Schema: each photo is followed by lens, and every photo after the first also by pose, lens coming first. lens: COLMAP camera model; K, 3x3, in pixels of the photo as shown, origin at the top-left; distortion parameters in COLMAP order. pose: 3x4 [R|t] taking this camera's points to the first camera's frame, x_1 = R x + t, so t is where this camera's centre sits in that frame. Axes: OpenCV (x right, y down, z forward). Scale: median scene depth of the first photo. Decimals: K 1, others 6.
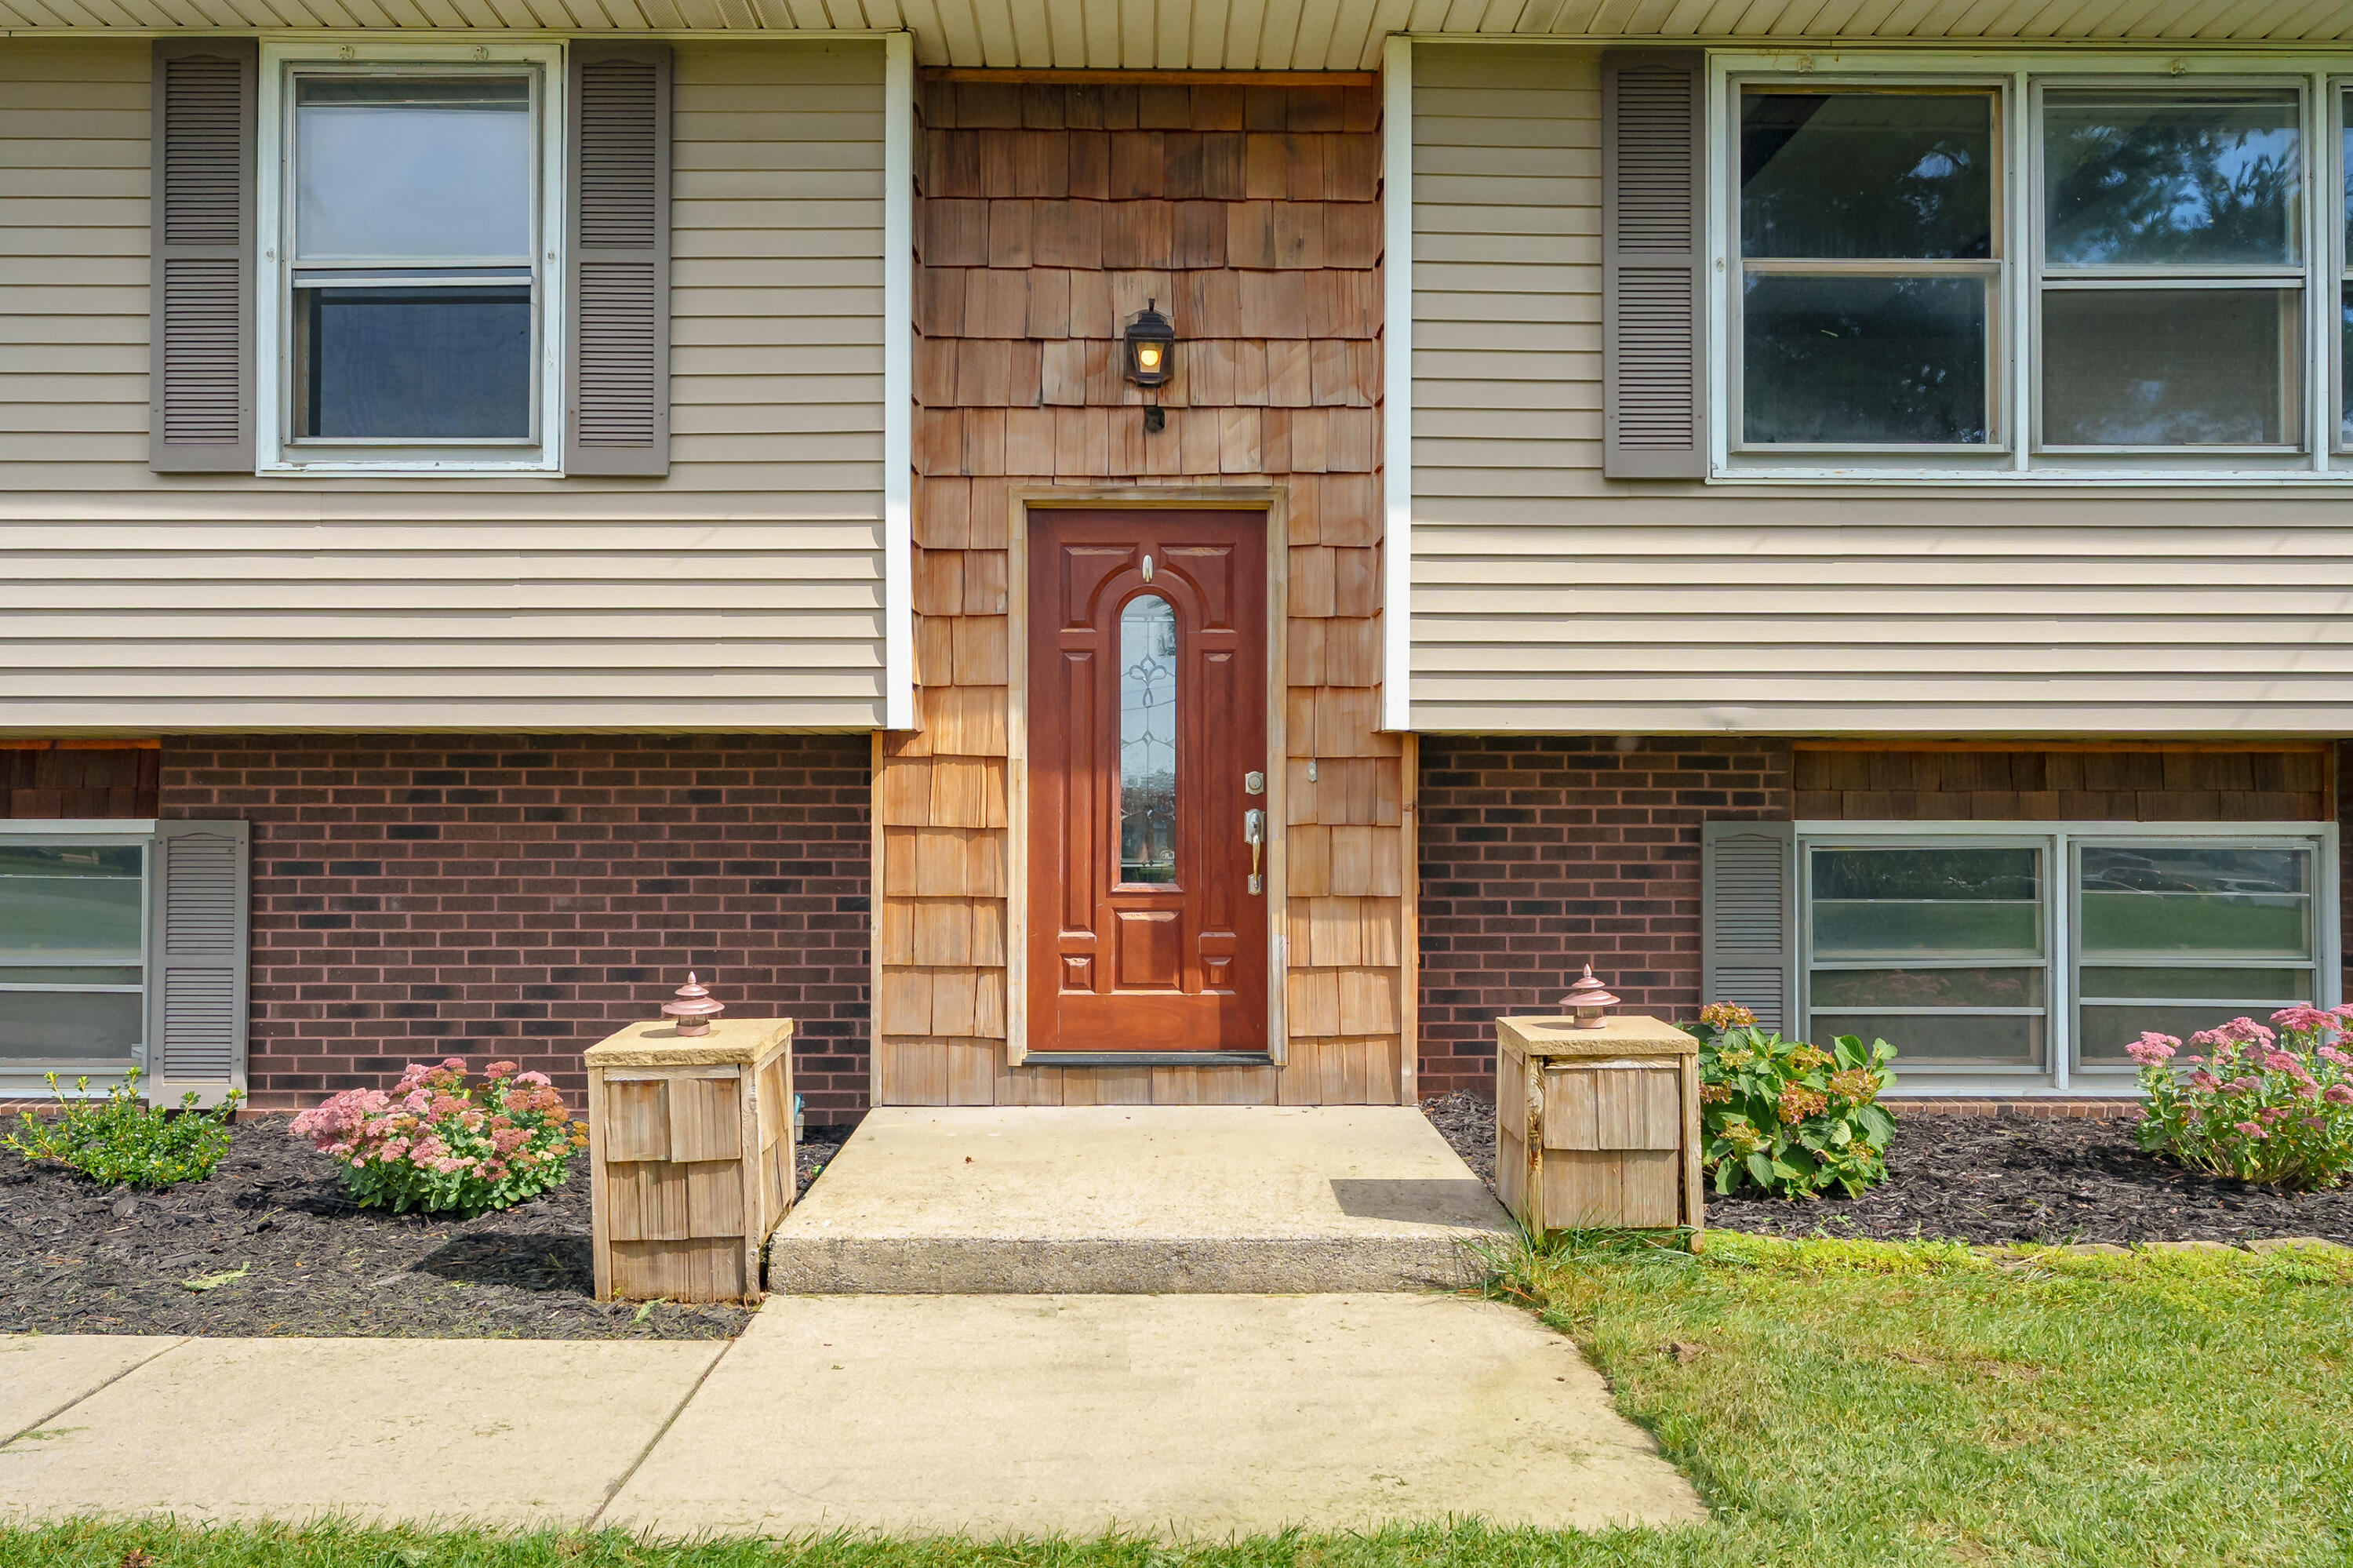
lens RADIAL K [[1703.8, 0, 1174.8], [0, 1703.8, 792.1], [0, 0, 1]] dist [0.000414, -0.000188]
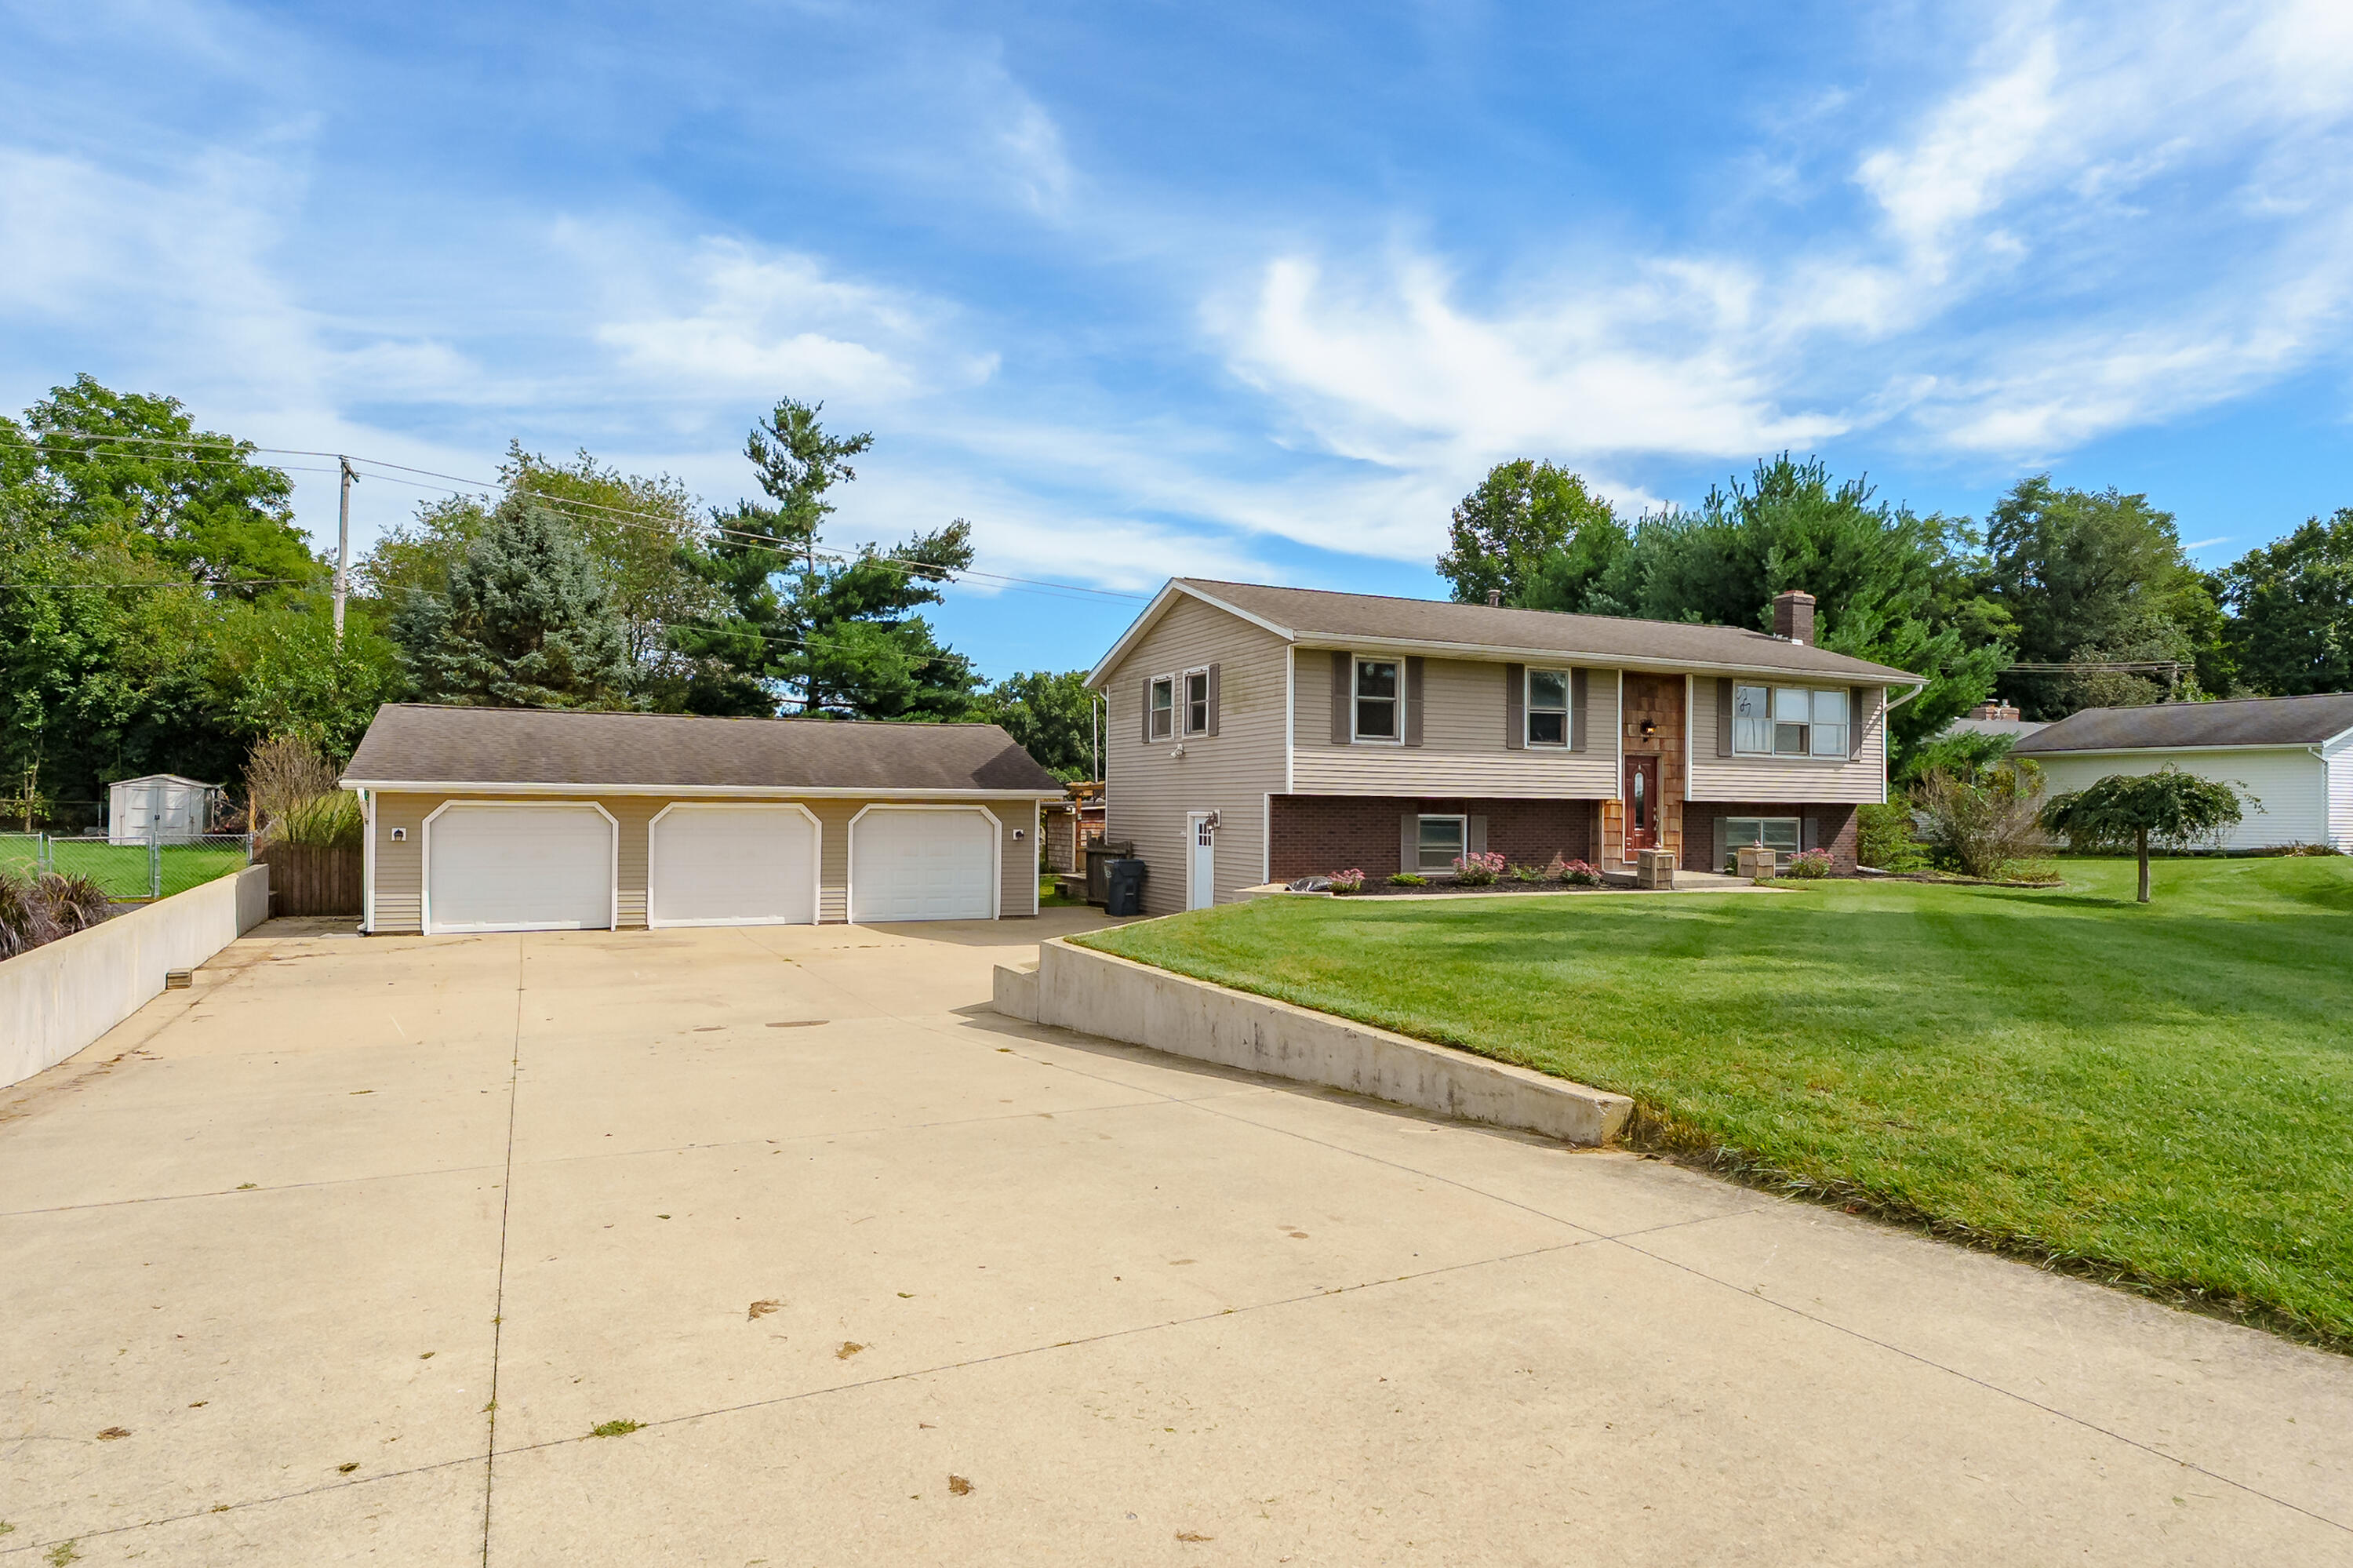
lens RADIAL K [[1281.3, 0, 1169.0], [0, 1281.3, 800.8], [0, 0, 1]] dist [-0.005528, -0.001255]
pose [[0.920543, 0.010100, 0.390510, -2.913868], [-0.017369, 0.999735, 0.015085, -0.066816], [-0.390254, -0.020669, 0.920475, -2.065528]]
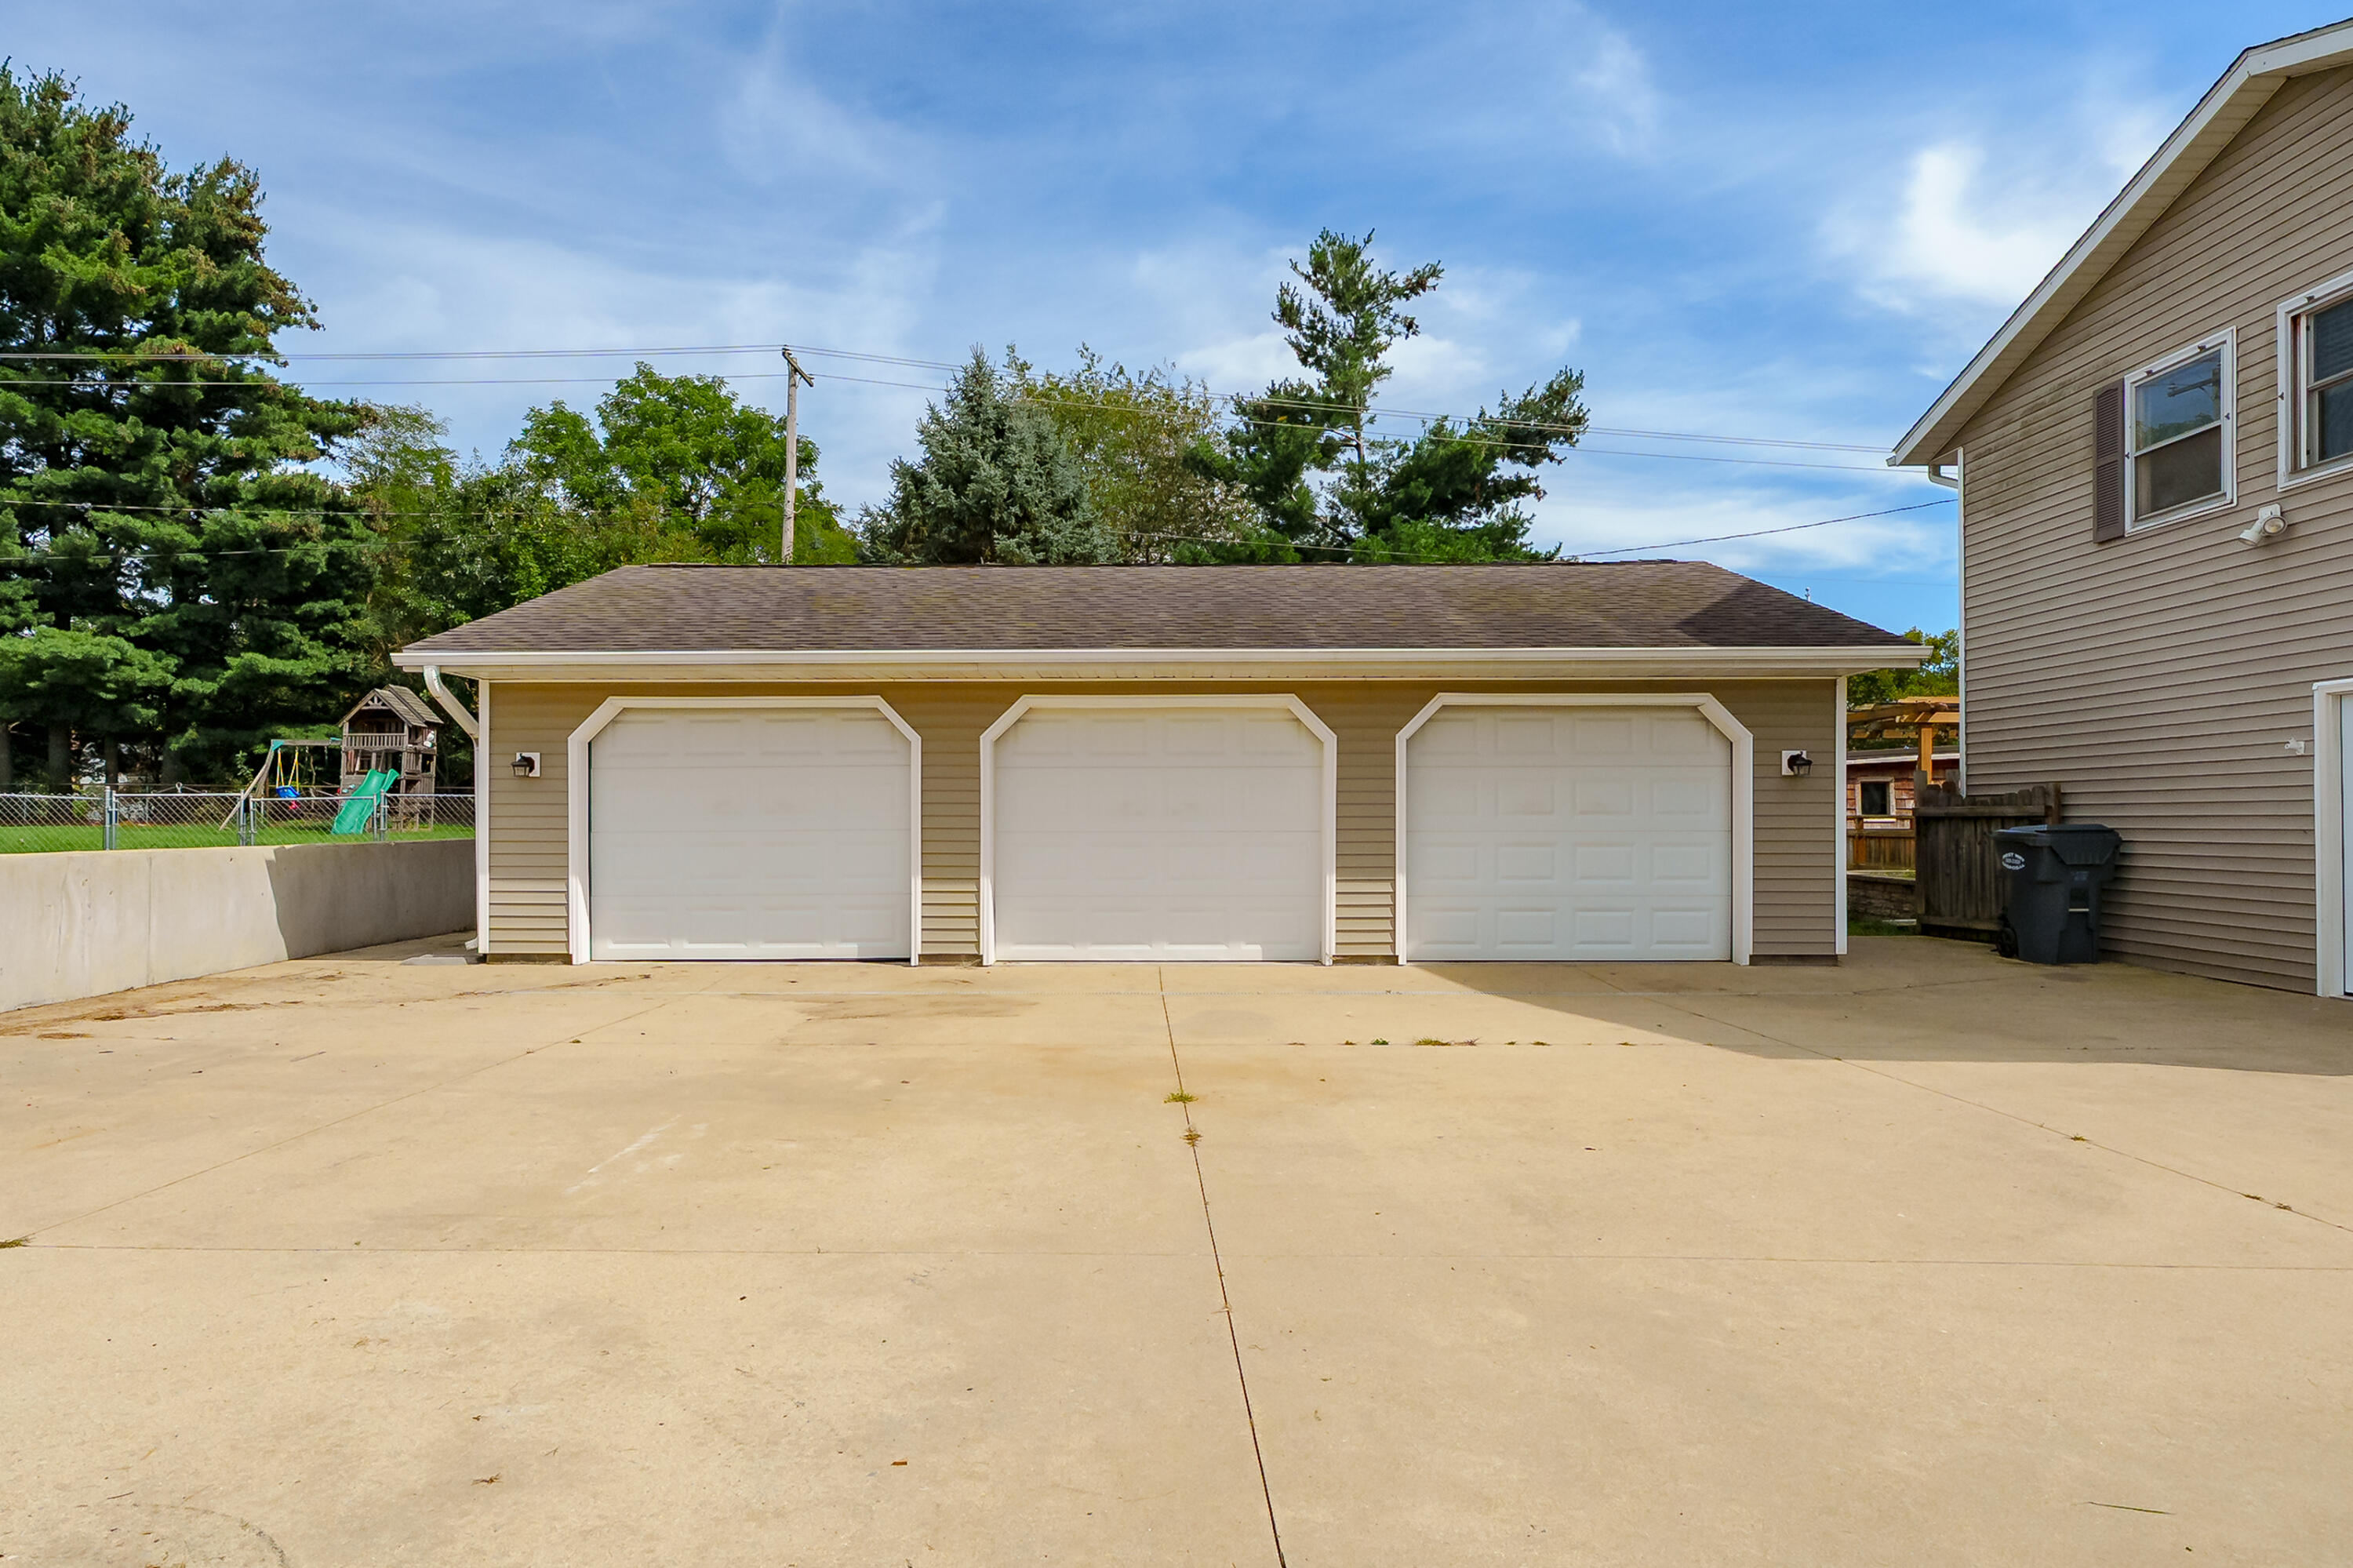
lens RADIAL K [[1410.9, 0, 1176.5], [0, 1410.9, 784.0], [0, 0, 1]] dist [0.000004, 0.000672]
pose [[0.999839, -0.002021, -0.017812, -2.551297], [0.002047, 0.999997, 0.001443, 0.136289], [0.017809, -0.001479, 0.999840, -0.012571]]
